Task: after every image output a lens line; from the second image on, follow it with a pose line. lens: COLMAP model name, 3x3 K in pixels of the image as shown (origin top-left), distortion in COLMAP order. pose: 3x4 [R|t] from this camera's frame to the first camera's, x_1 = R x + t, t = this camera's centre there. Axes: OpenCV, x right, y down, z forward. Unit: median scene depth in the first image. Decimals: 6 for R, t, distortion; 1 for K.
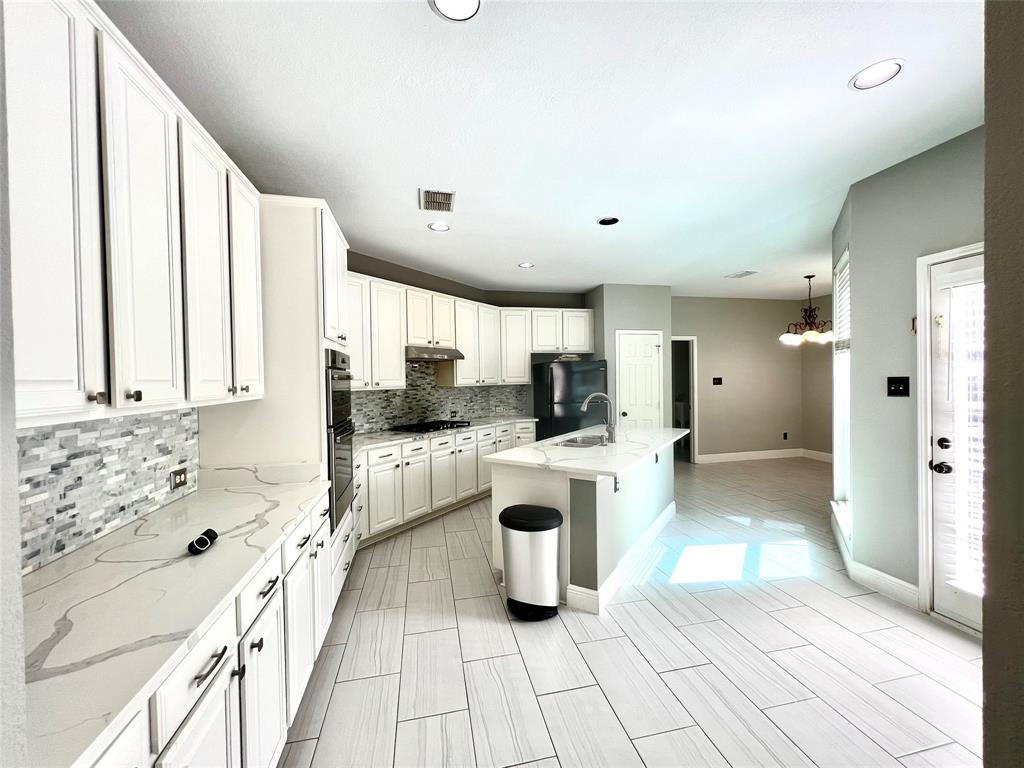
lens RADIAL K [[409.9, 0, 512.9], [0, 409.9, 382.8], [0, 0, 1]] dist [-0.000449, 0.000601]
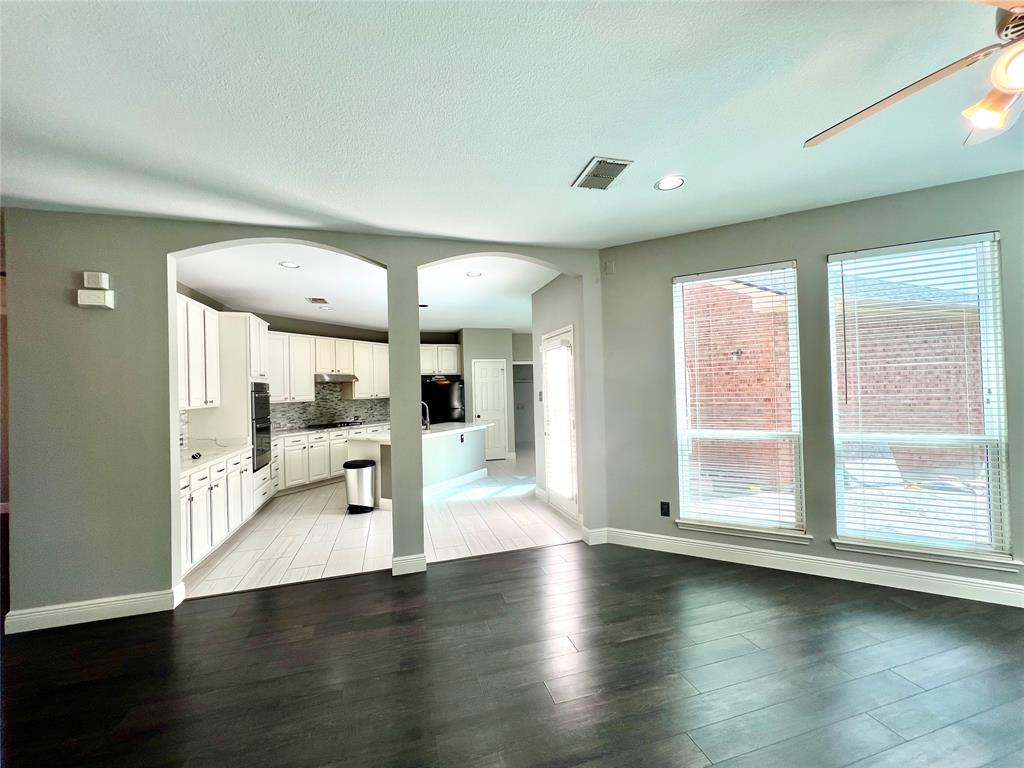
lens RADIAL K [[409.9, 0, 513.5], [0, 409.9, 386.3], [0, 0, 1]] dist [-0.000449, 0.000601]
pose [[0.997295, -0.012216, 0.072486, 0.388657], [0.013630, 0.999726, -0.019043, -0.002397], [-0.072234, 0.019980, 0.997188, -0.632850]]
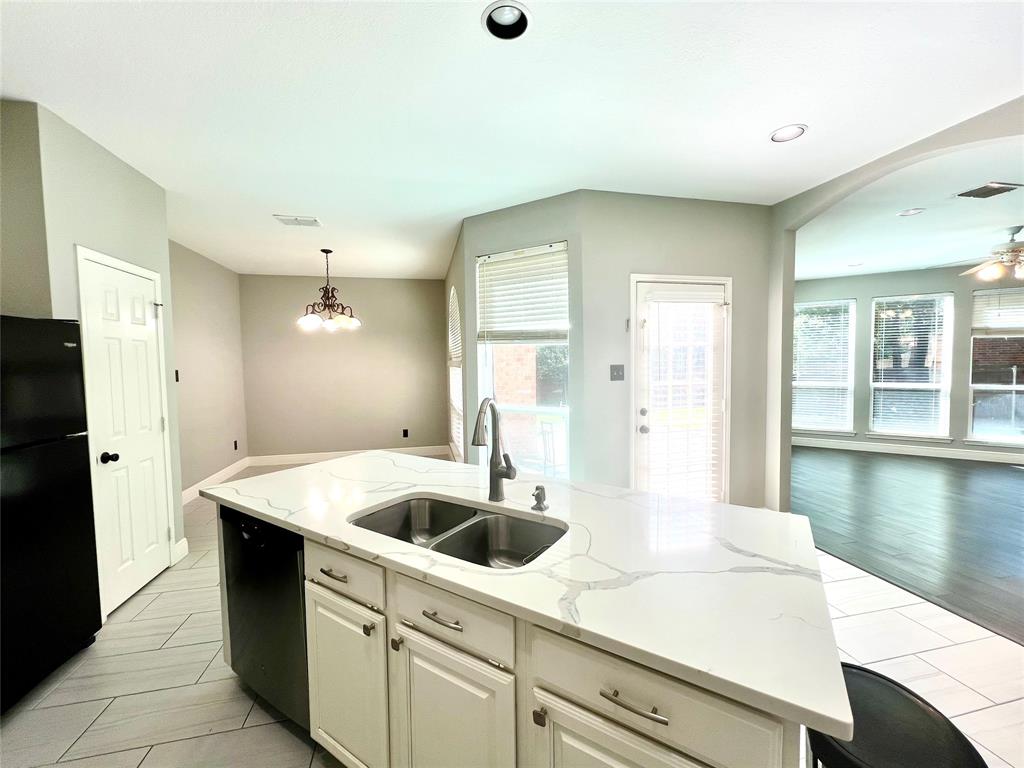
lens RADIAL K [[409.9, 0, 512.7], [0, 409.9, 383.4], [0, 0, 1]] dist [-0.000449, 0.000601]
pose [[-0.000117, -0.038508, 0.999258, -0.184981], [0.020394, 0.999050, 0.038502, -0.007230], [-0.999792, 0.020384, 0.000668, 0.768810]]
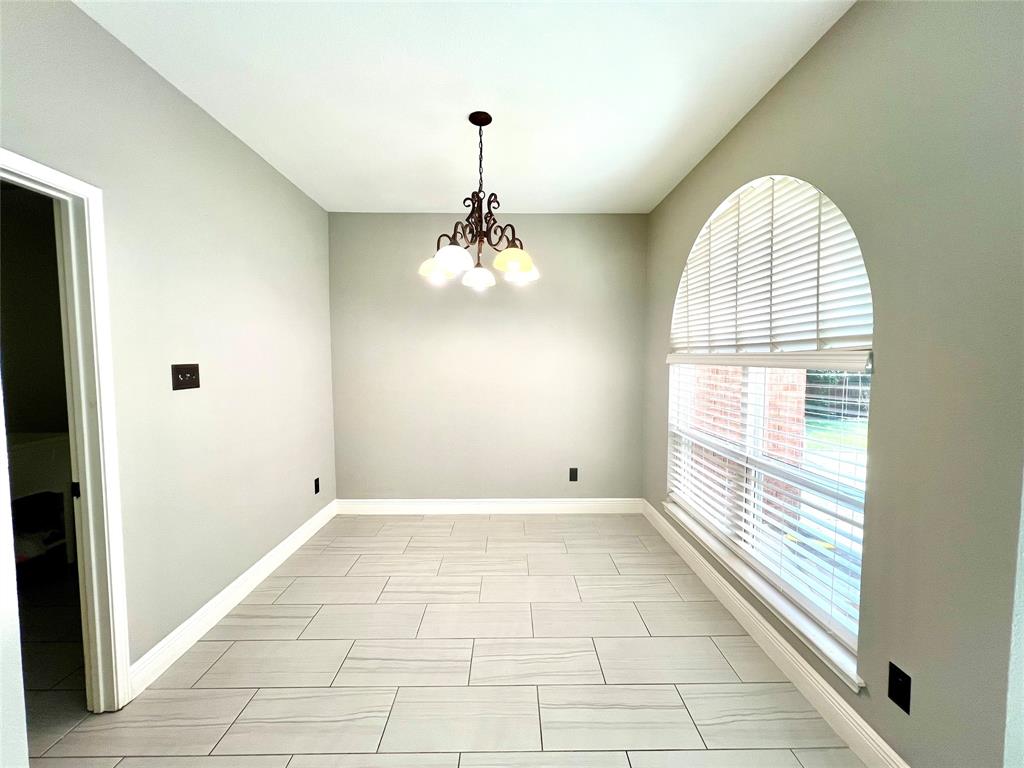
lens RADIAL K [[409.9, 0, 512.4], [0, 409.9, 385.2], [0, 0, 1]] dist [-0.000449, 0.000601]
pose [[0.209198, -0.037949, 0.977137, 0.394114], [0.001917, 0.999261, 0.038398, -0.006336], [-0.977871, -0.006159, 0.209116, 1.102286]]
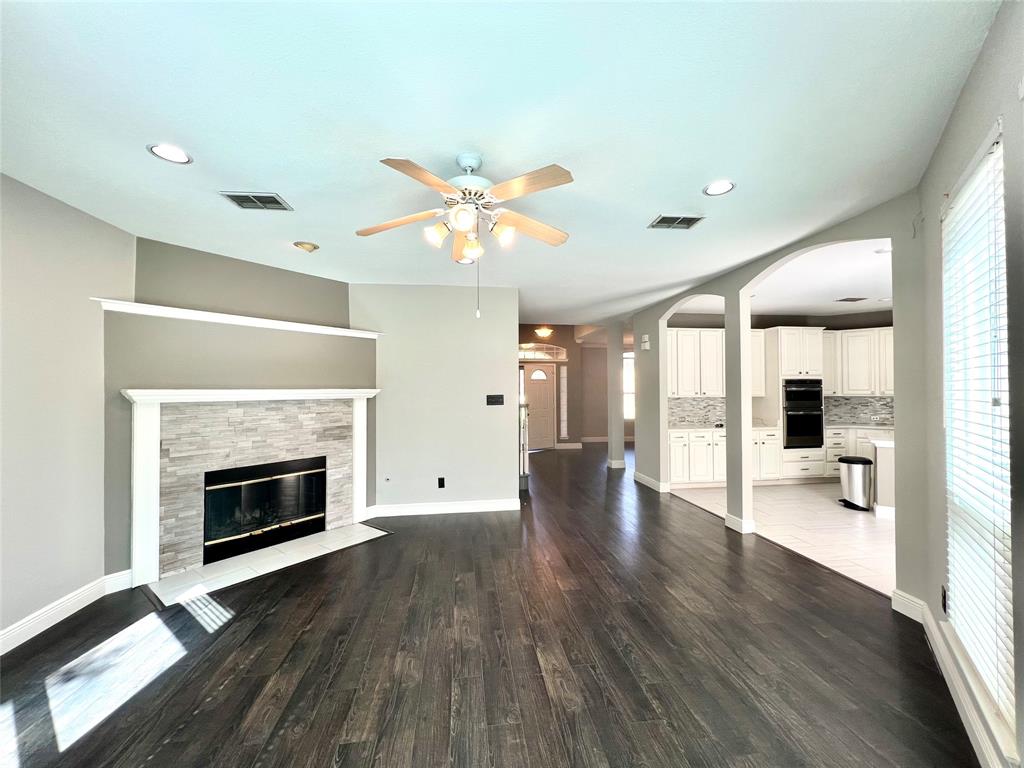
lens RADIAL K [[414.2, 0, 516.1], [0, 414.2, 388.4], [0, 0, 1]] dist [-0.001752, -0.000333]
pose [[-0.074805, 0.015359, -0.997080, 1.285932], [-0.006562, 0.999852, 0.015894, -0.028187], [0.997177, 0.007731, -0.074693, -0.294334]]
